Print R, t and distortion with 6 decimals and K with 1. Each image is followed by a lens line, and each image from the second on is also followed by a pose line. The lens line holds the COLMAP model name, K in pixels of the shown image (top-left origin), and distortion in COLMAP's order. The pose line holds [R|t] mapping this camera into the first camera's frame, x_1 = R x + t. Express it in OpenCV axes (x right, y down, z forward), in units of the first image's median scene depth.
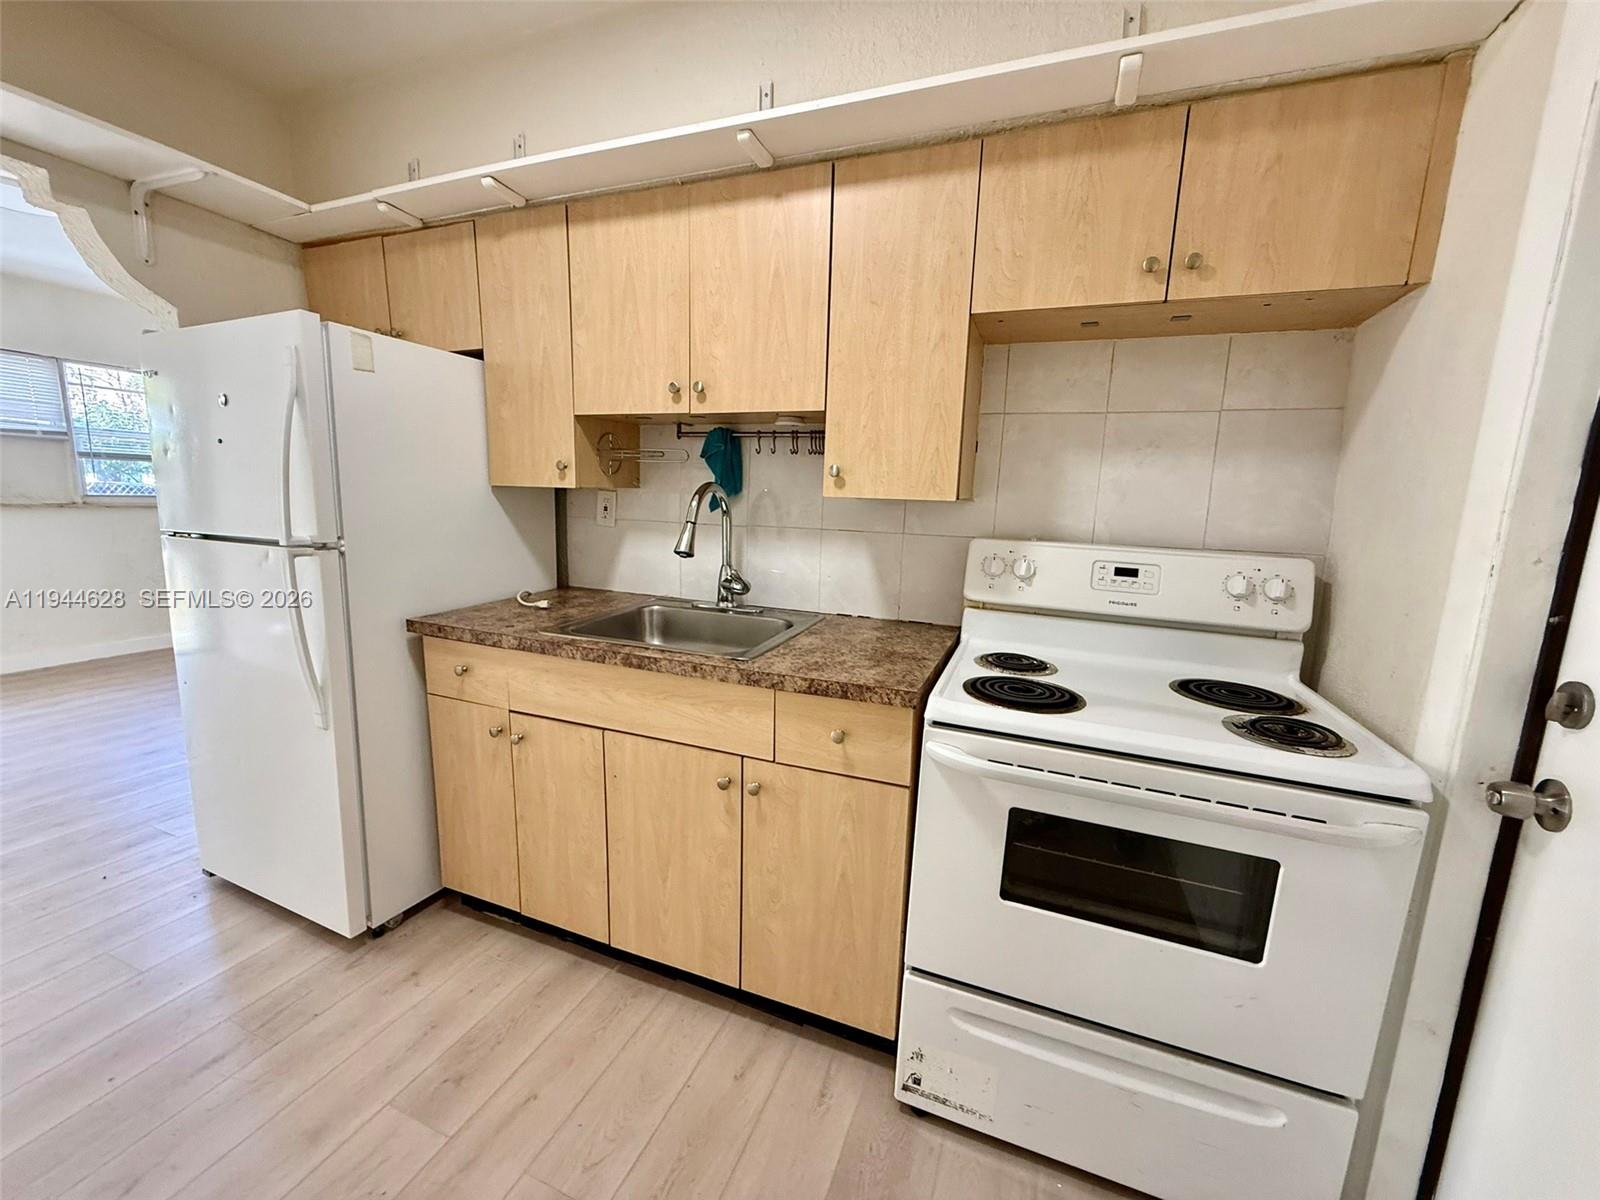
lens RADIAL K [[639.9, 0, 798.3], [0, 639.9, 604.0], [0, 0, 1]] dist [0.000863, 0.000410]
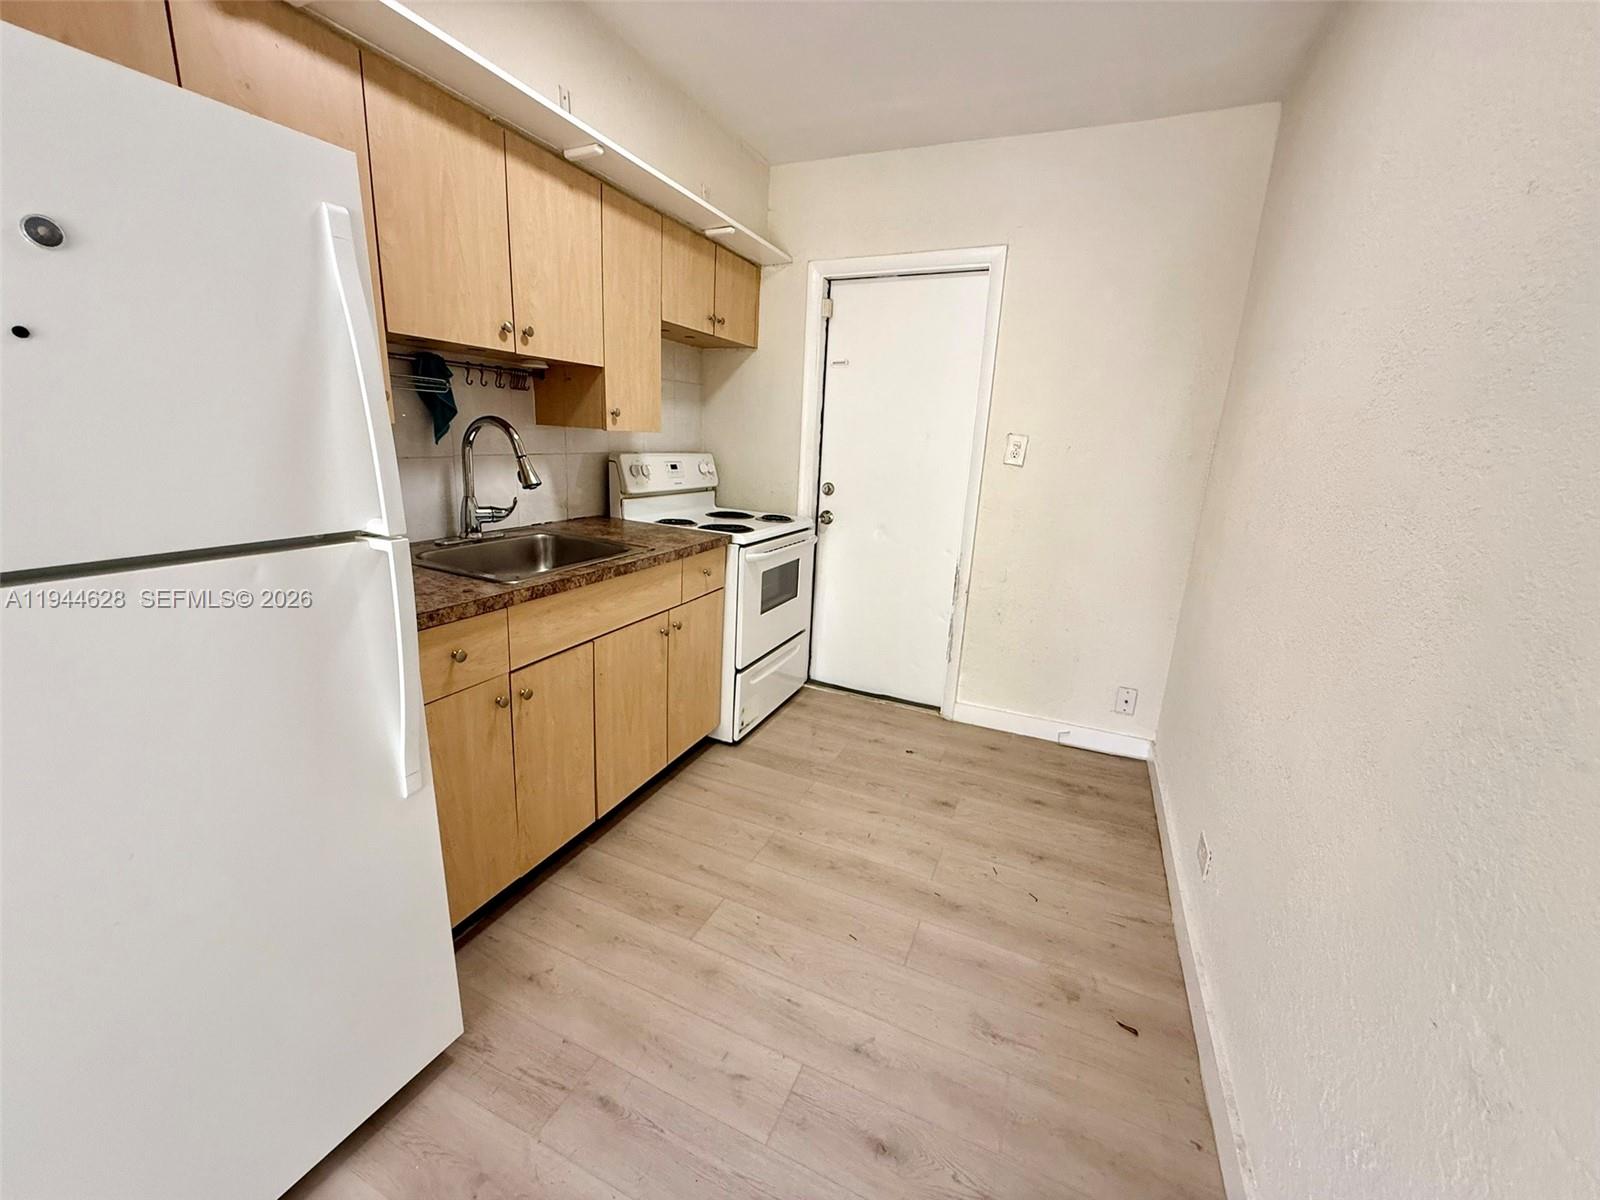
lens RADIAL K [[639.9, 0, 798.3], [0, 639.9, 604.0], [0, 0, 1]] dist [0.000863, 0.000410]
pose [[0.035620, -0.290779, 0.956127, -1.439911], [0.121603, 0.950886, 0.284655, -0.161241], [-0.991940, 0.106128, 0.069230, 0.553636]]
